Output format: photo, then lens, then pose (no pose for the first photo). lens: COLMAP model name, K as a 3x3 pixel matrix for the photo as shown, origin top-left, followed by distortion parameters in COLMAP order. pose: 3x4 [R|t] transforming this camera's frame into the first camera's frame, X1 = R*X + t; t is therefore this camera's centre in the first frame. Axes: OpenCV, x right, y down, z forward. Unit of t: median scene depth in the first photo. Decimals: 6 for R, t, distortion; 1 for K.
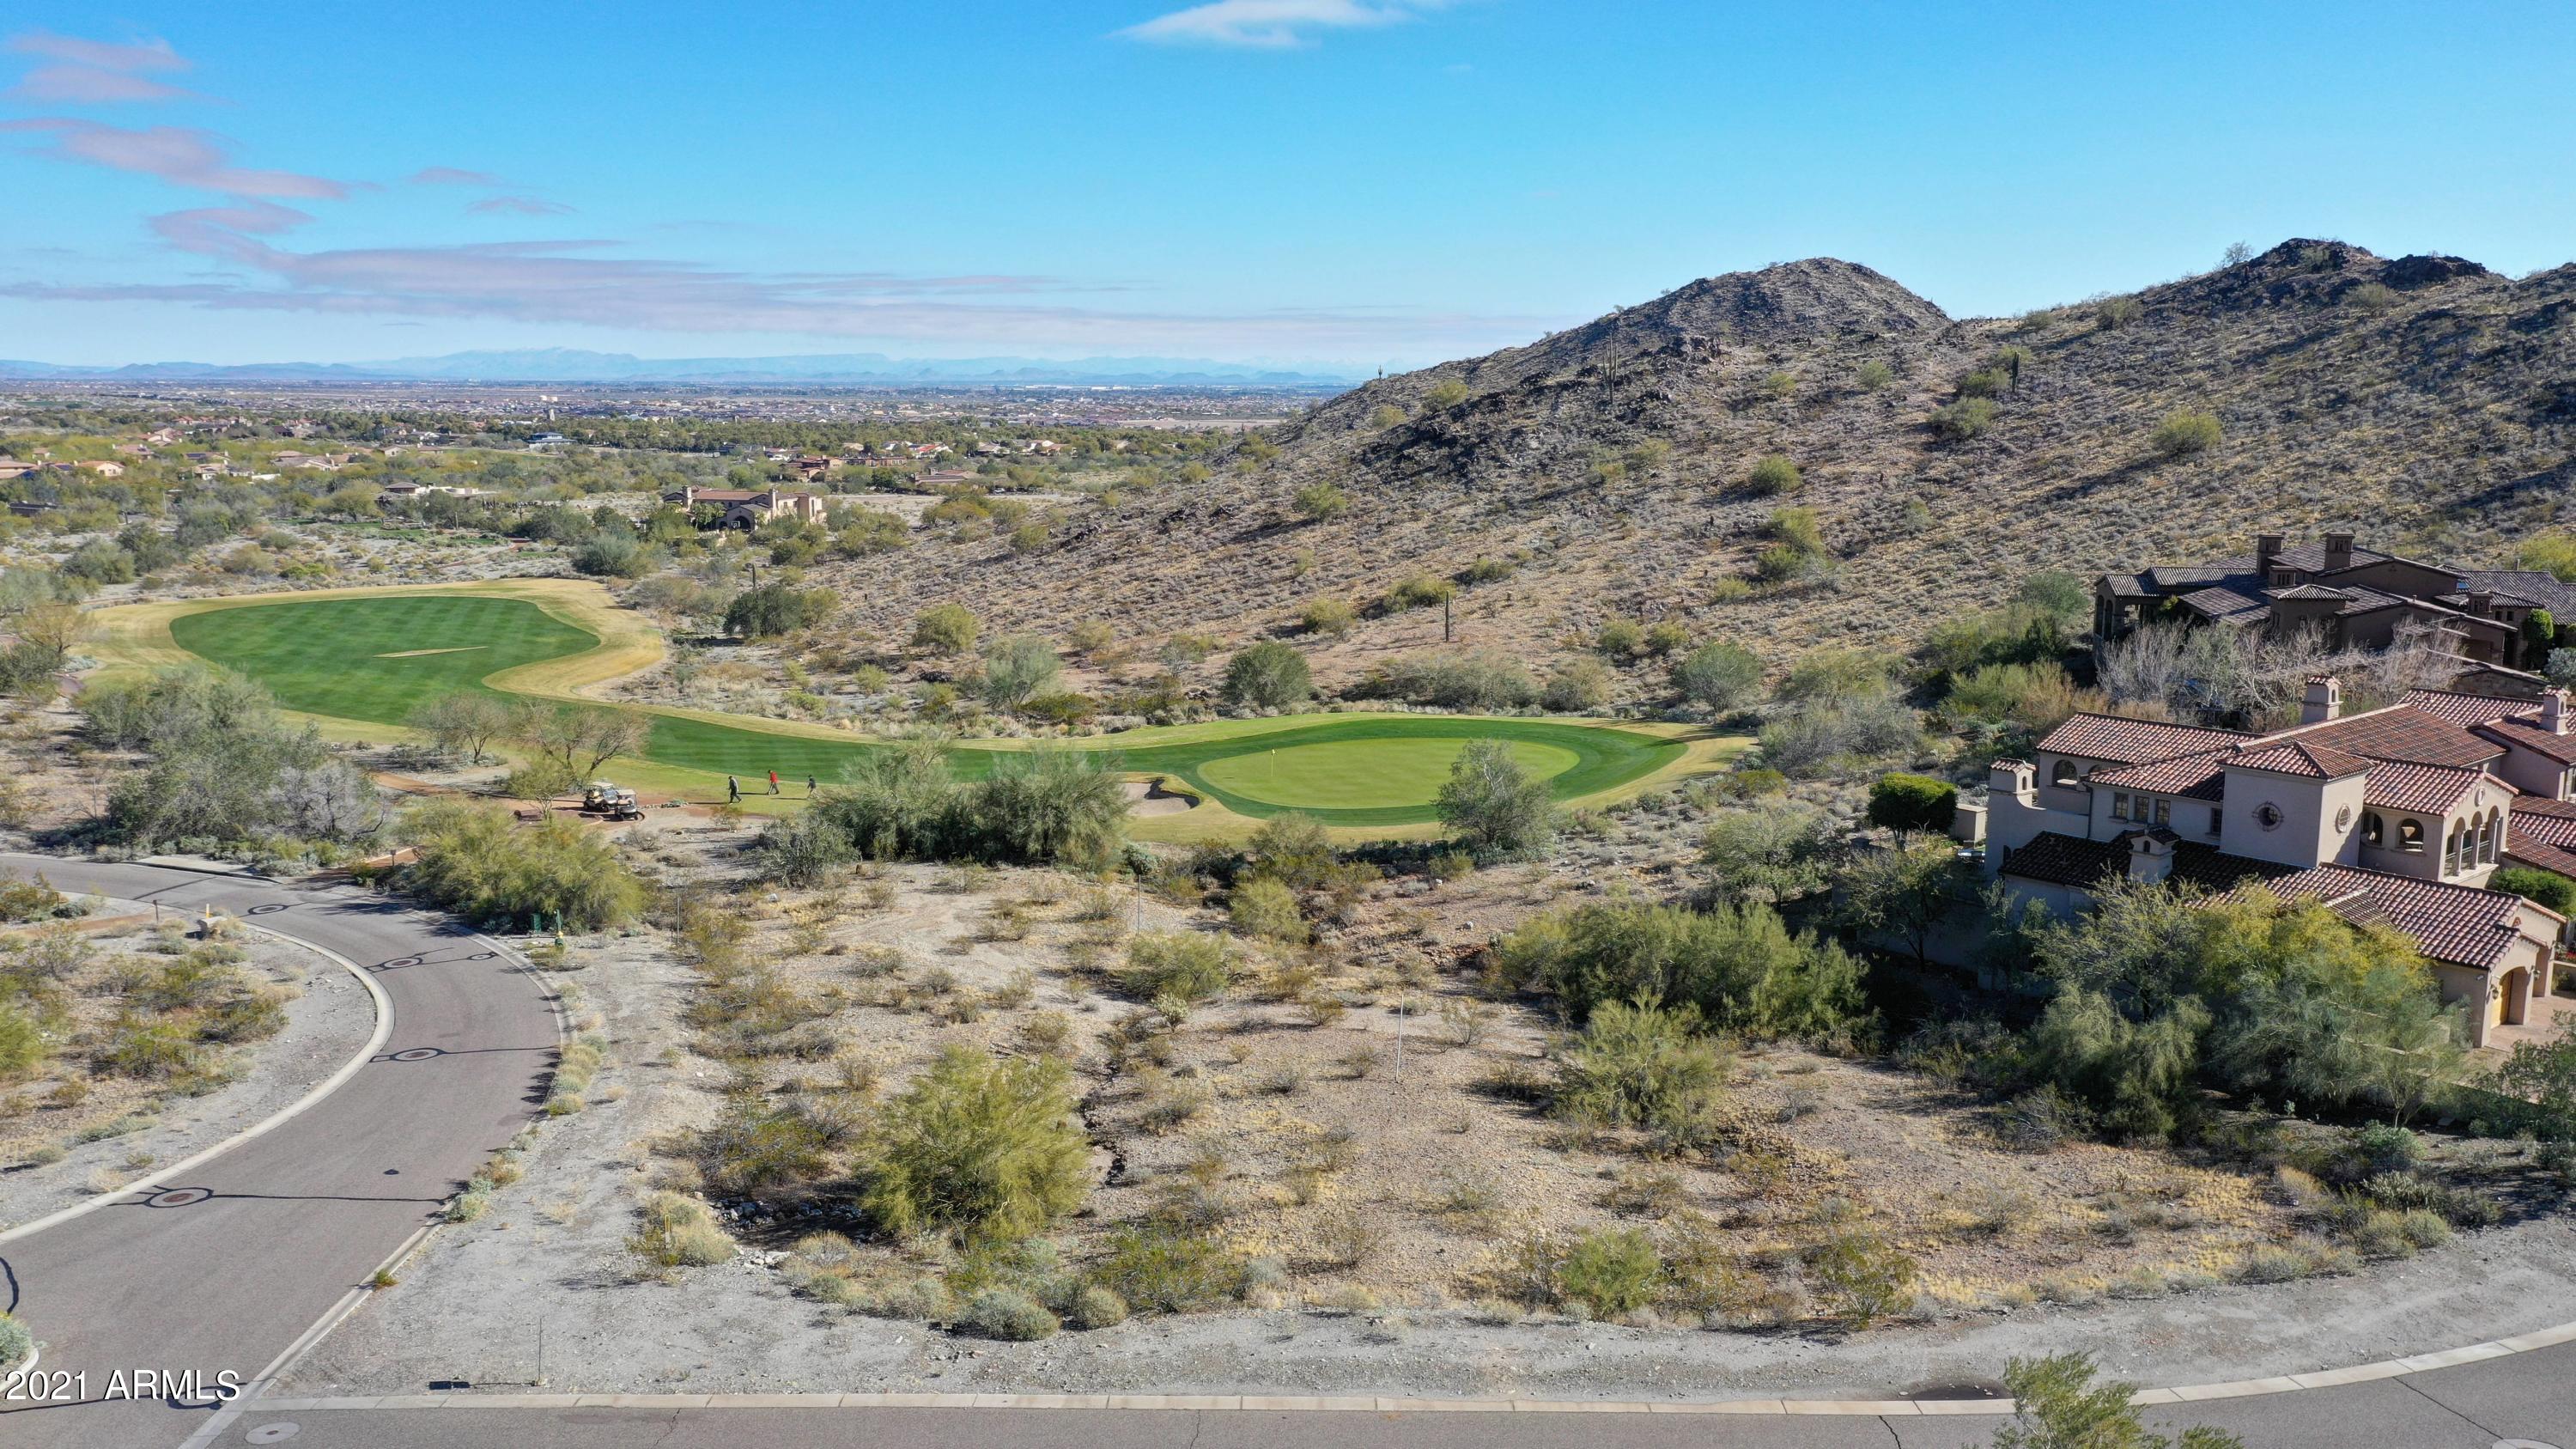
lens RADIAL K [[2032.6, 0, 1284.2], [0, 2032.6, 727.2], [0, 0, 1]] dist [0.002357, -0.001709]
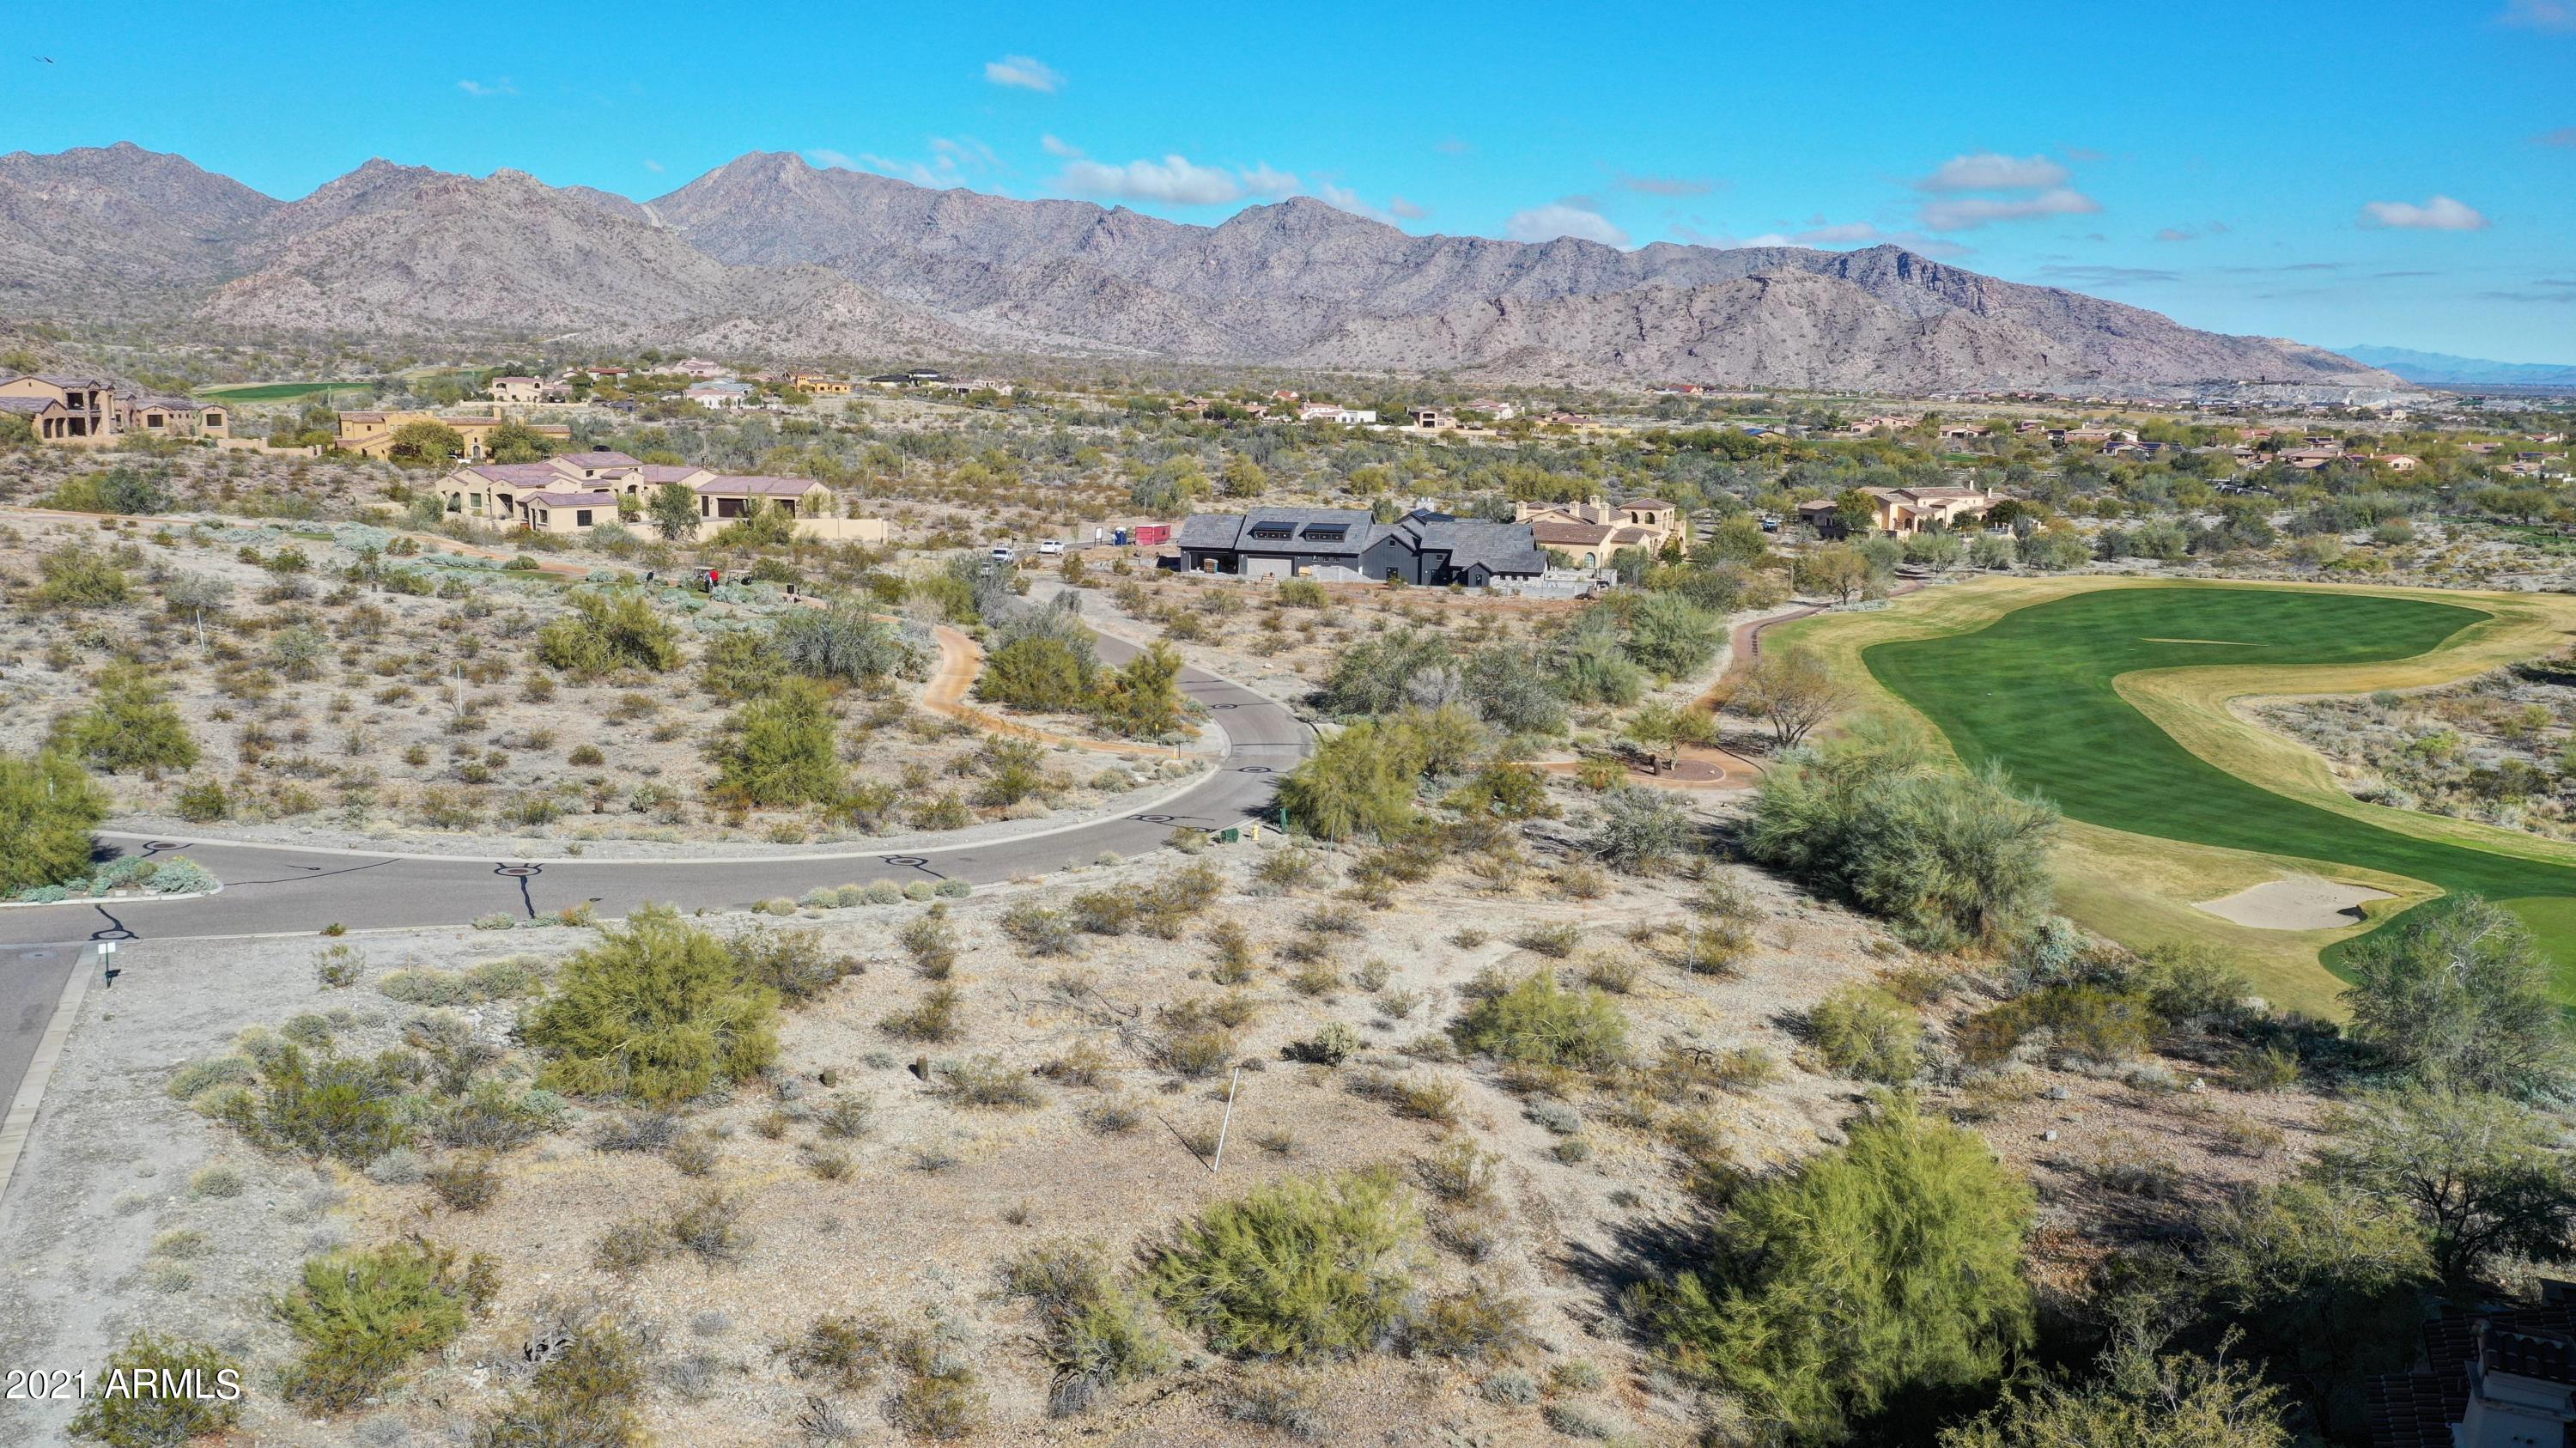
lens RADIAL K [[2024.8, 0, 1288.0], [0, 2024.8, 724.0], [0, 0, 1]] dist [0.005289, -0.000885]
pose [[0.433099, 0.158525, -0.887296, 0.230804], [-0.162321, 0.982035, 0.096221, -0.022151], [0.886610, 0.102353, 0.451051, 0.217845]]
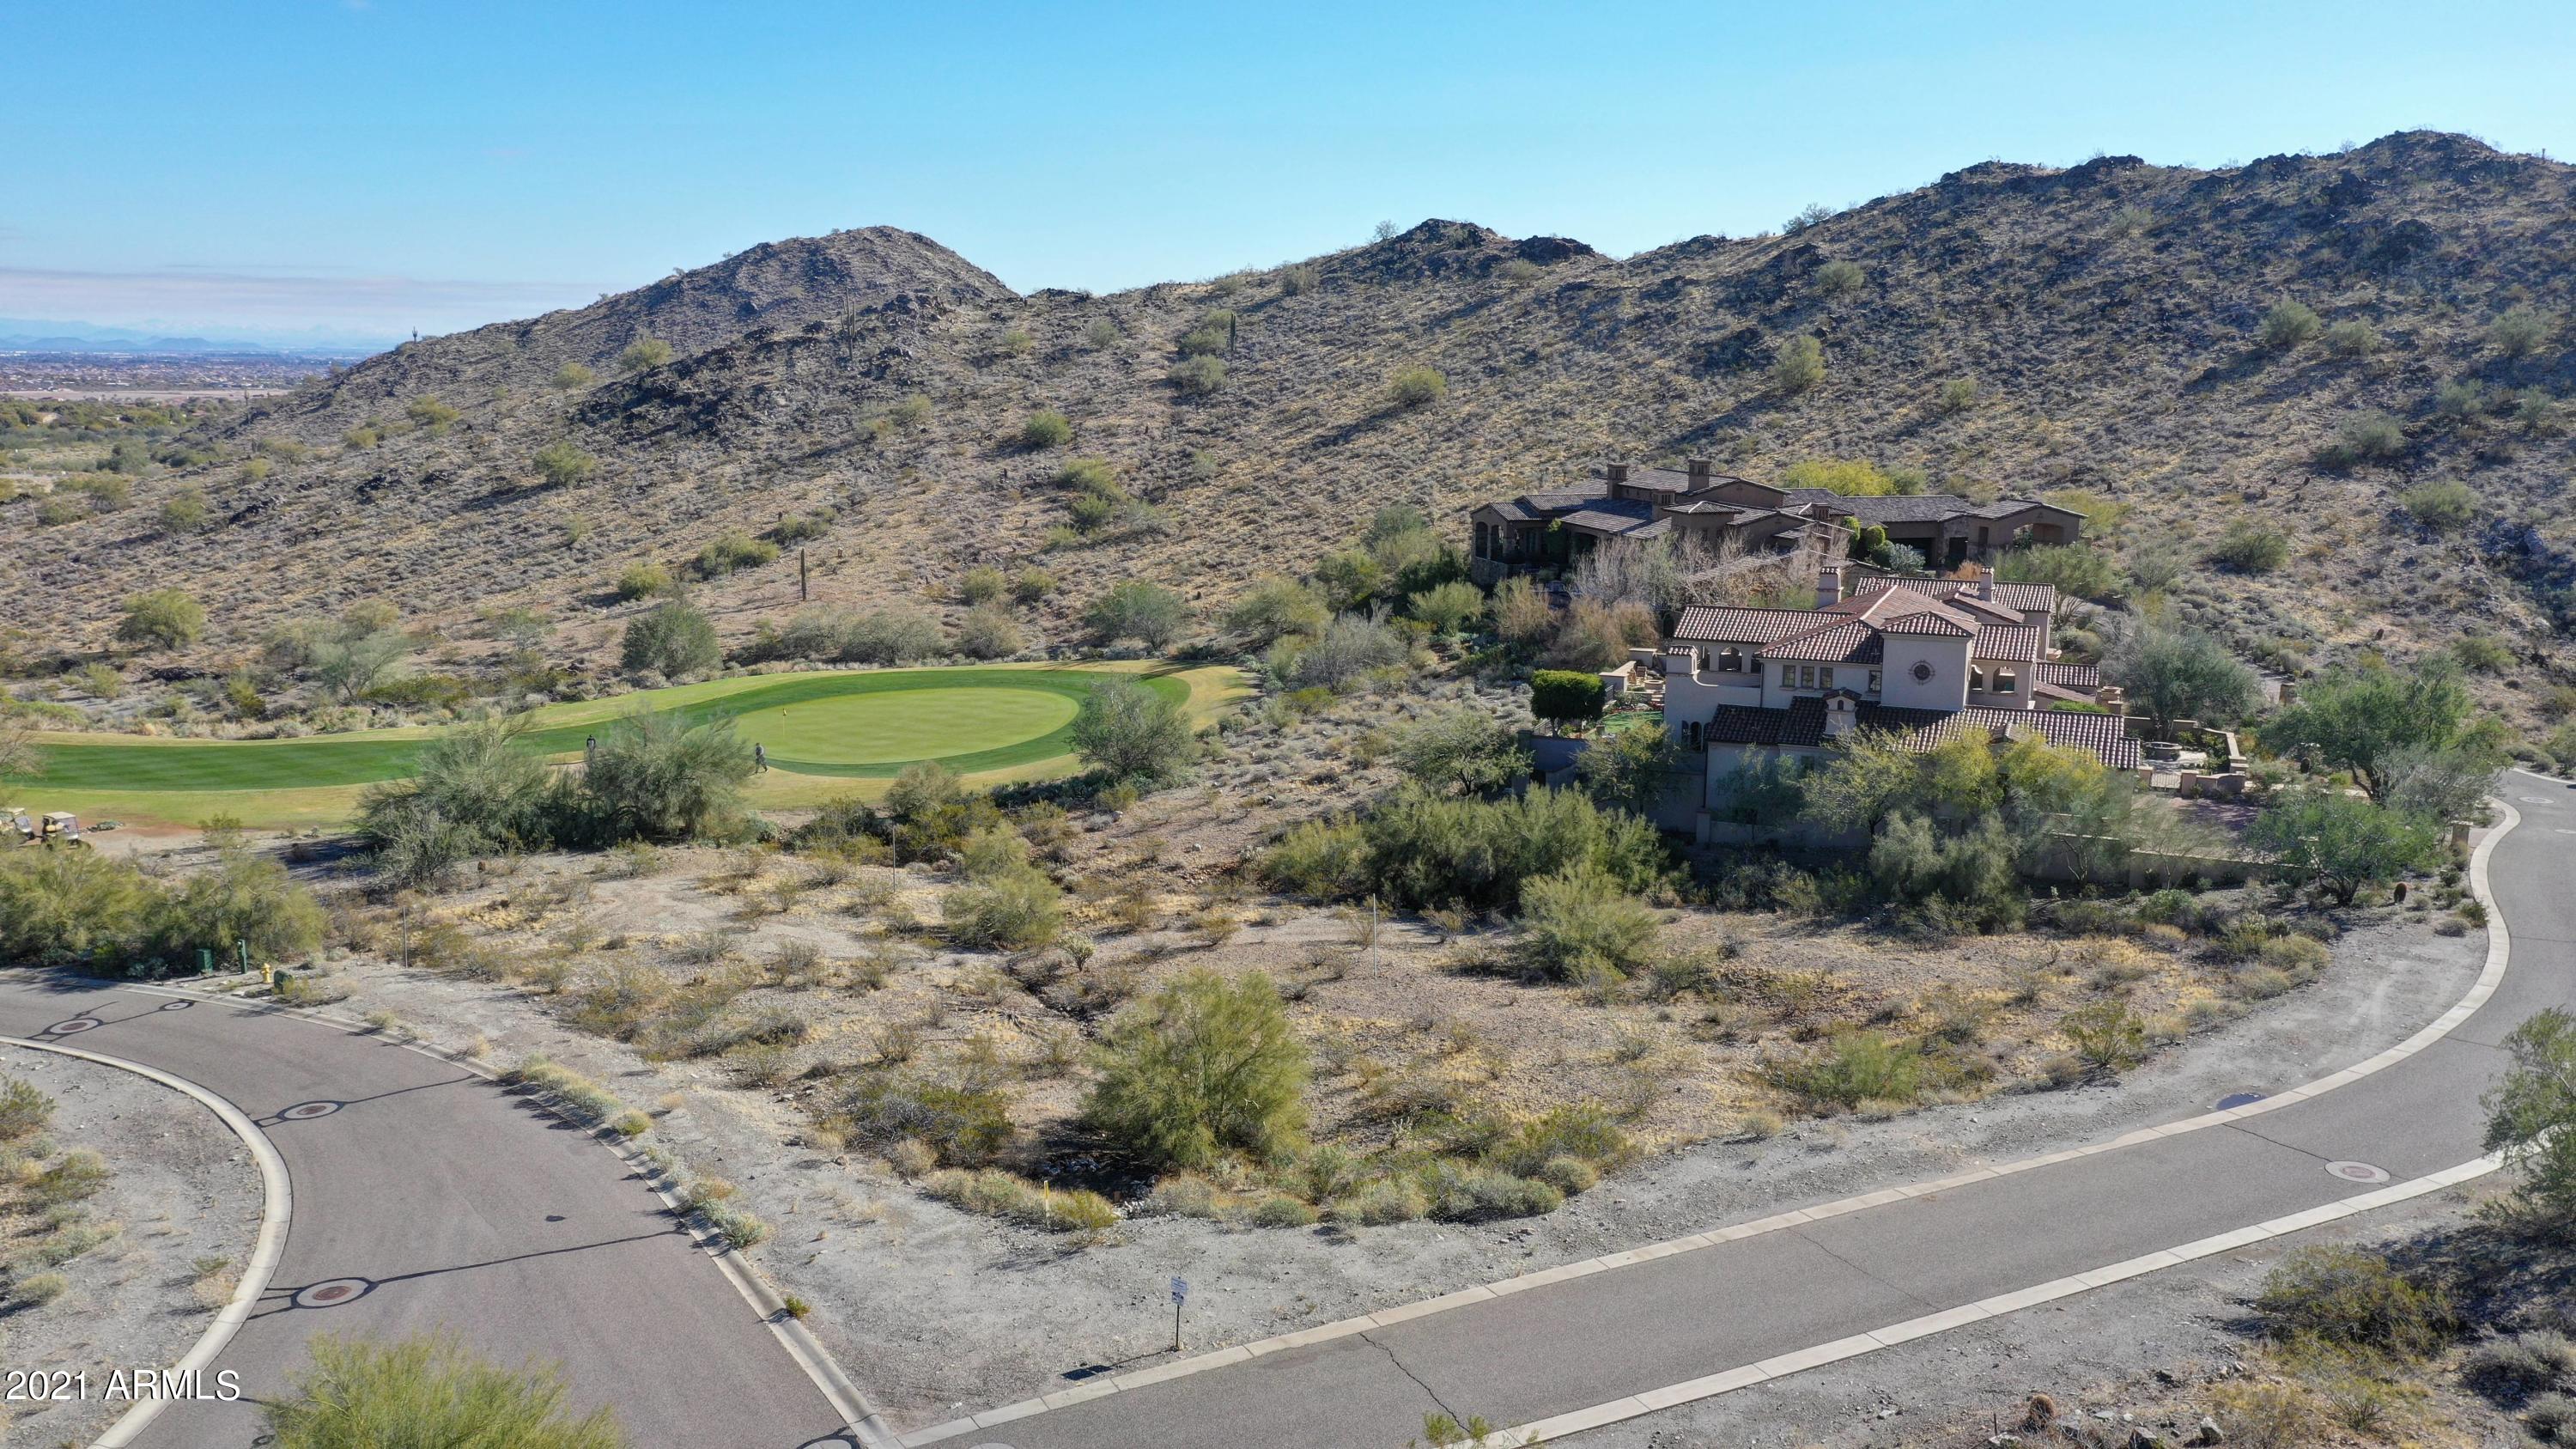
lens RADIAL K [[2032.6, 0, 1284.2], [0, 2032.6, 727.2], [0, 0, 1]] dist [0.002357, -0.001709]
pose [[0.882333, -0.077650, 0.464175, -0.148904], [0.071547, 0.996962, 0.030777, 0.004031], [-0.465155, 0.006054, 0.885209, 0.033733]]
